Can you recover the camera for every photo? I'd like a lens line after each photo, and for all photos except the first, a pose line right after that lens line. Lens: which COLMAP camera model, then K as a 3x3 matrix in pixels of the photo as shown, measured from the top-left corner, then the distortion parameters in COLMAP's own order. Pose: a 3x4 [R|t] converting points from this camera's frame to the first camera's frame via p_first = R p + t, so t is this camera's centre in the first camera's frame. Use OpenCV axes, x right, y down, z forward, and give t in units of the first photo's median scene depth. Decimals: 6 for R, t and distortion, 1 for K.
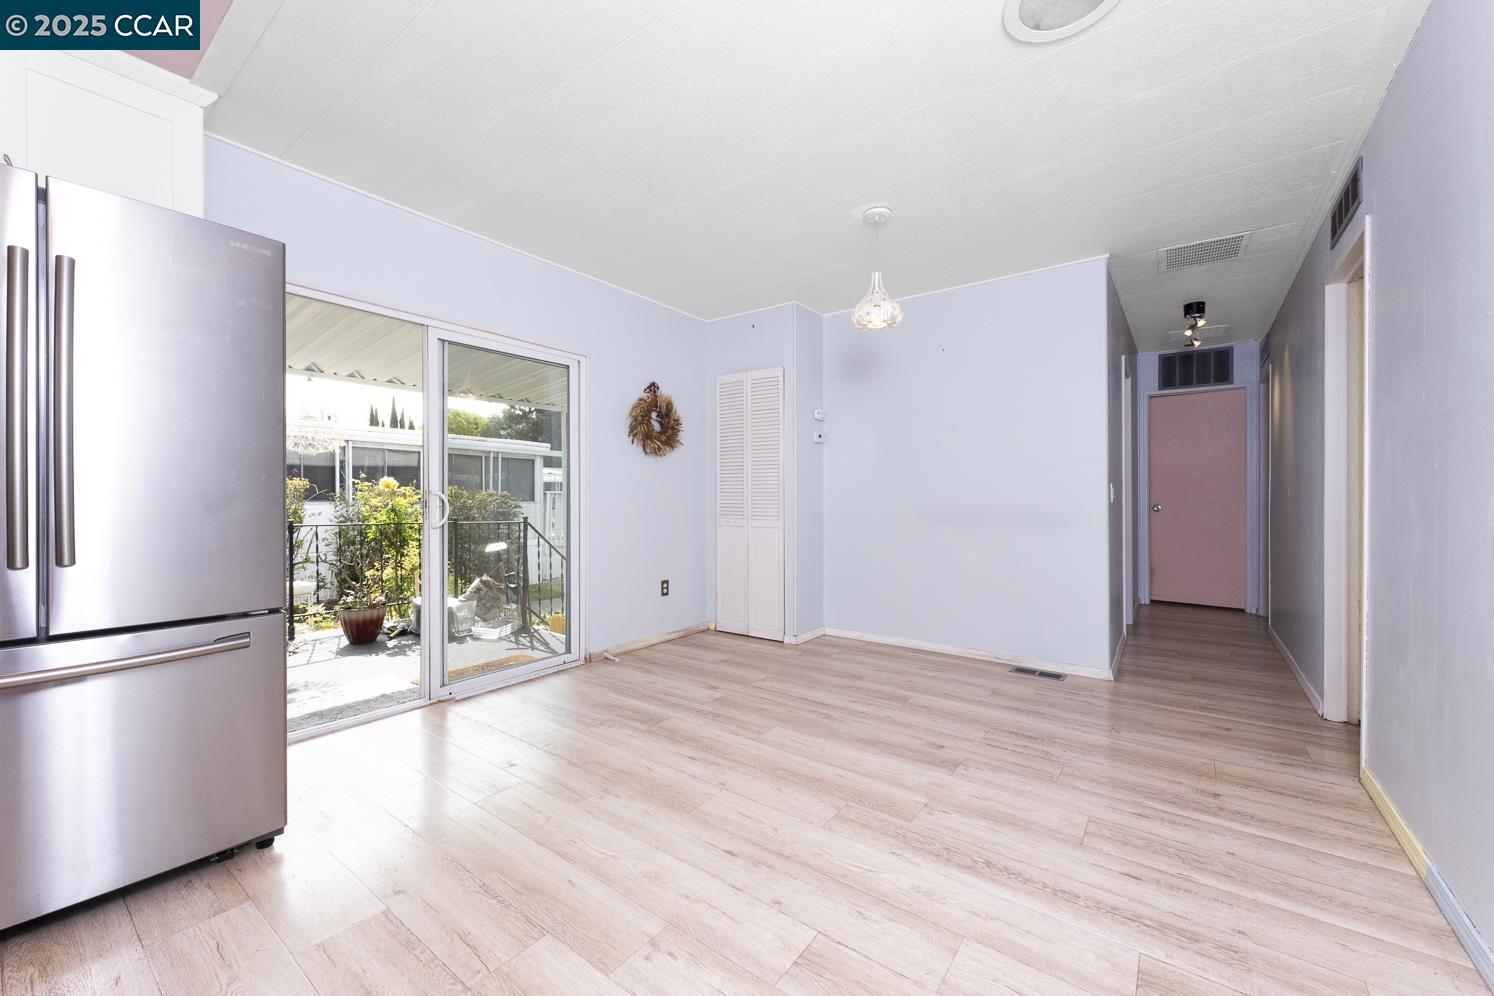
lens RADIAL K [[590.9, 0, 744.2], [0, 590.9, 483.6], [0, 0, 1]] dist [0.005735, -0.000102]
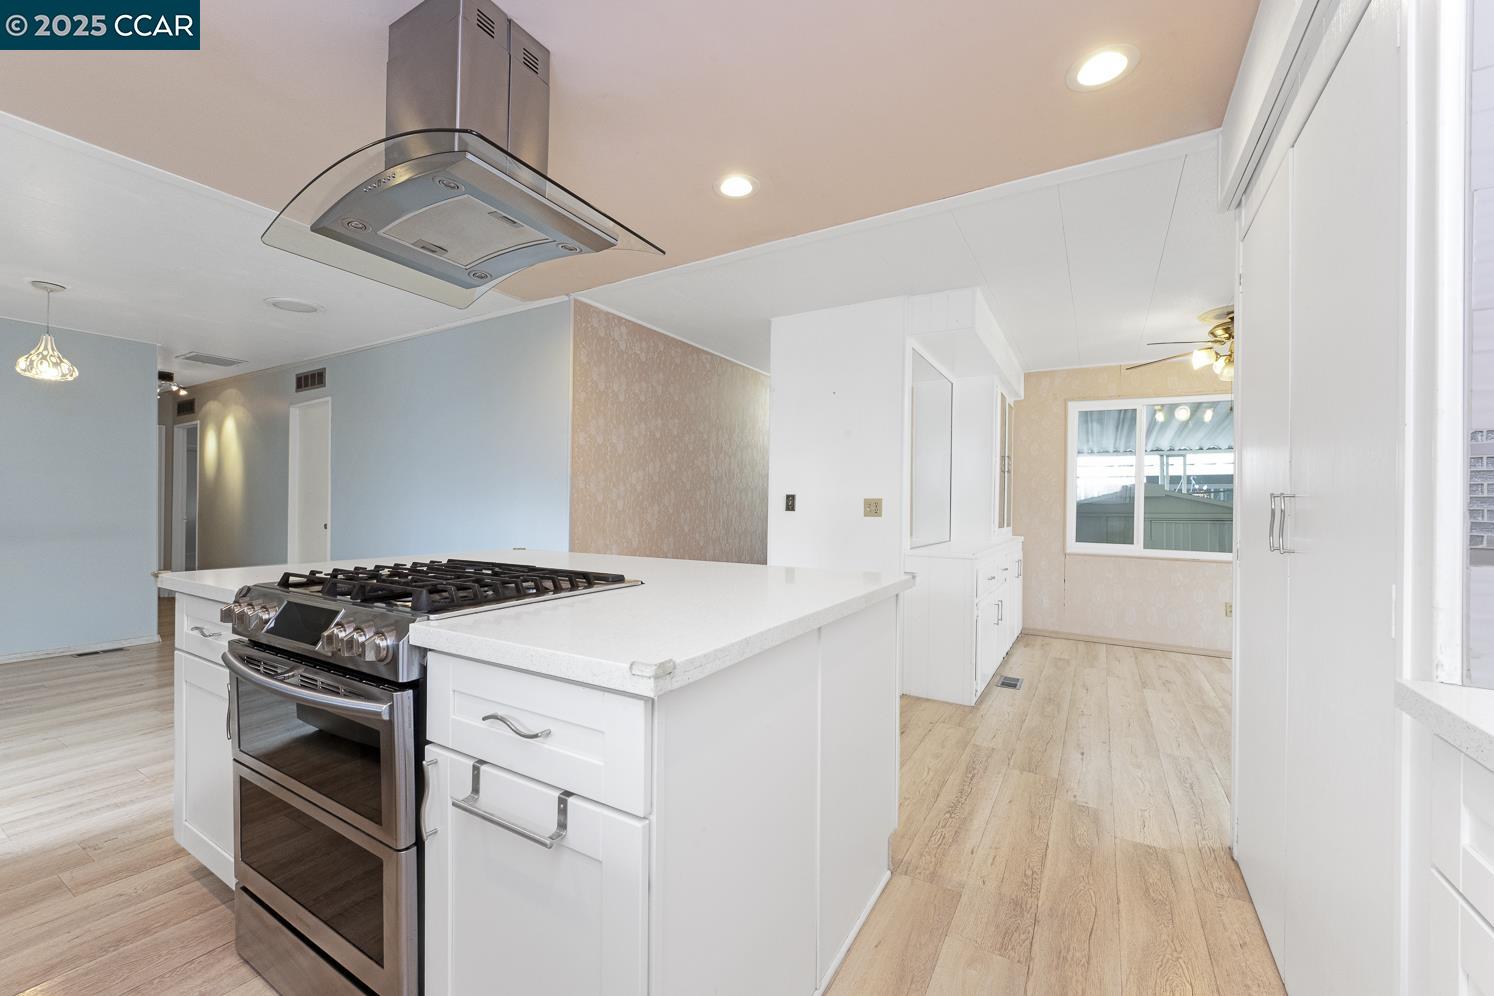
lens RADIAL K [[590.9, 0, 751.3], [0, 590.9, 506.1], [0, 0, 1]] dist [0.005735, -0.000102]
pose [[-0.112661, 0.000796, 0.993633, -0.944248], [-0.035254, 0.999367, -0.004798, -0.039281], [-0.993008, -0.035570, -0.112562, -0.248374]]
